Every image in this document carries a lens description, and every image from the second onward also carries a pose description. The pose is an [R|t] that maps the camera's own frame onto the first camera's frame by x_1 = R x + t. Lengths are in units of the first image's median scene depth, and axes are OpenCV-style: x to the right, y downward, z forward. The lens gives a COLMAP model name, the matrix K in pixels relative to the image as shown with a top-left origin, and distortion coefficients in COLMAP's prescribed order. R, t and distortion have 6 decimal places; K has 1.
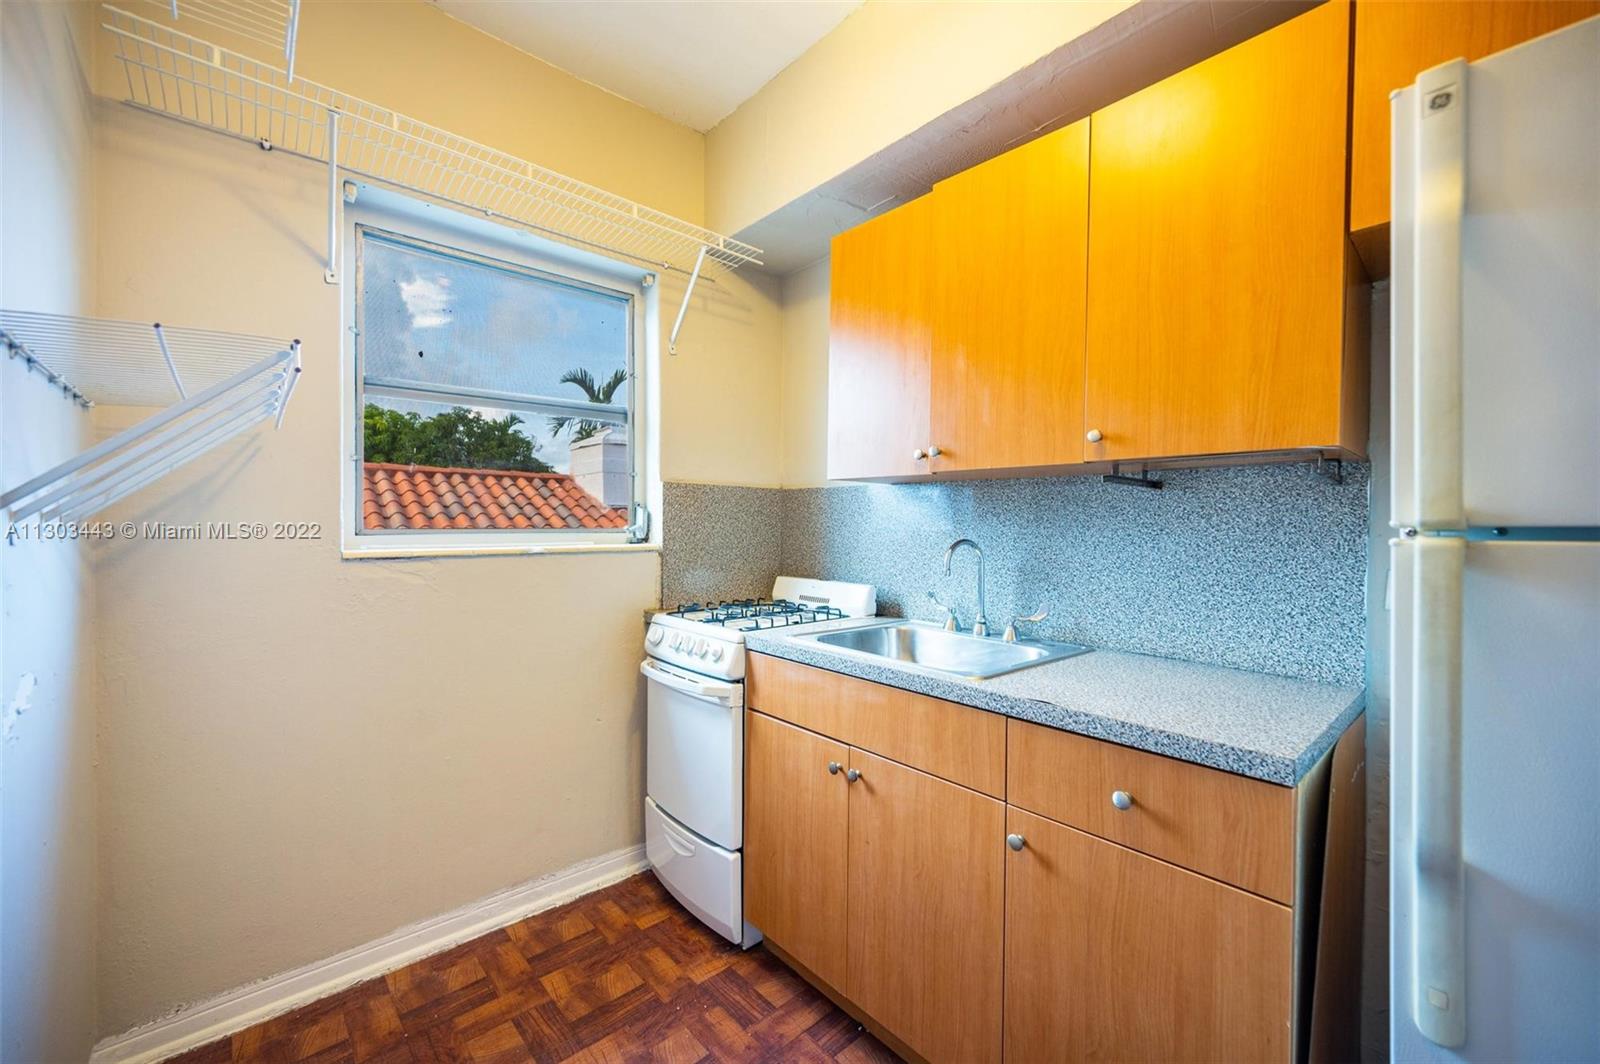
lens RADIAL K [[637.8, 0, 804.5], [0, 637.8, 535.7], [0, 0, 1]] dist [0.002313, 0.000184]
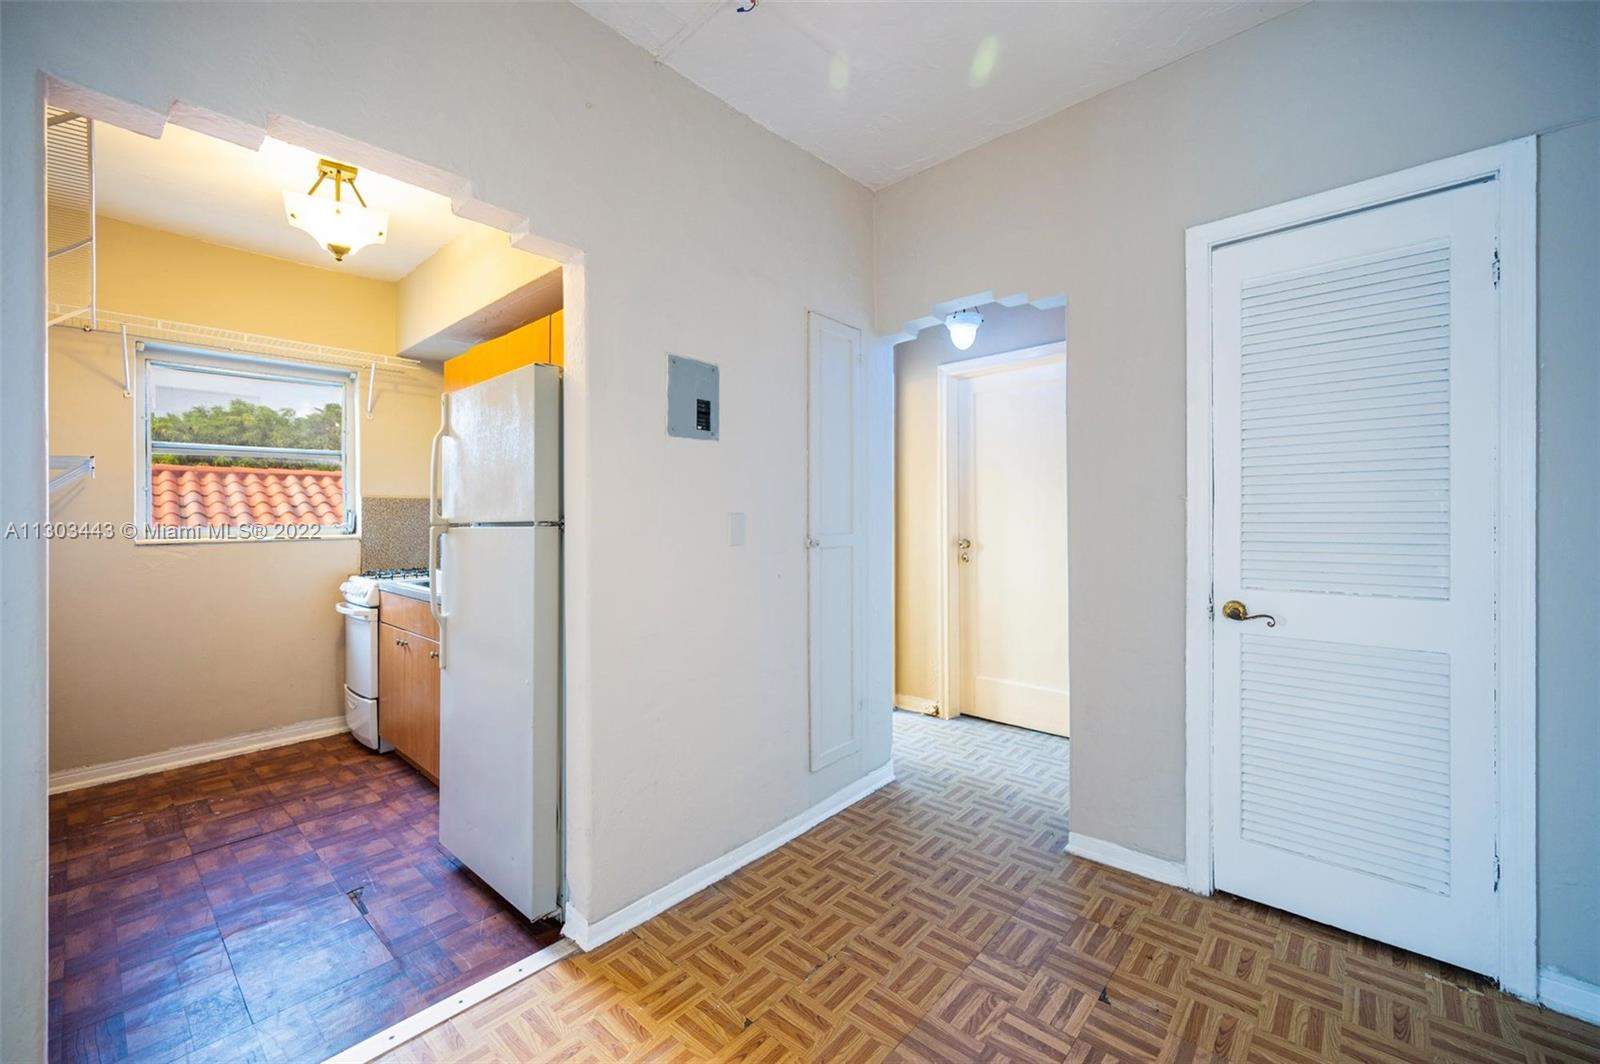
lens RADIAL K [[637.8, 0, 795.6], [0, 637.8, 519.8], [0, 0, 1]] dist [0.002313, 0.000184]
pose [[0.994094, -0.013358, 0.107700, 0.744079], [0.014553, 0.999841, -0.010320, 0.008189], [-0.107545, 0.011826, 0.994130, -0.796823]]
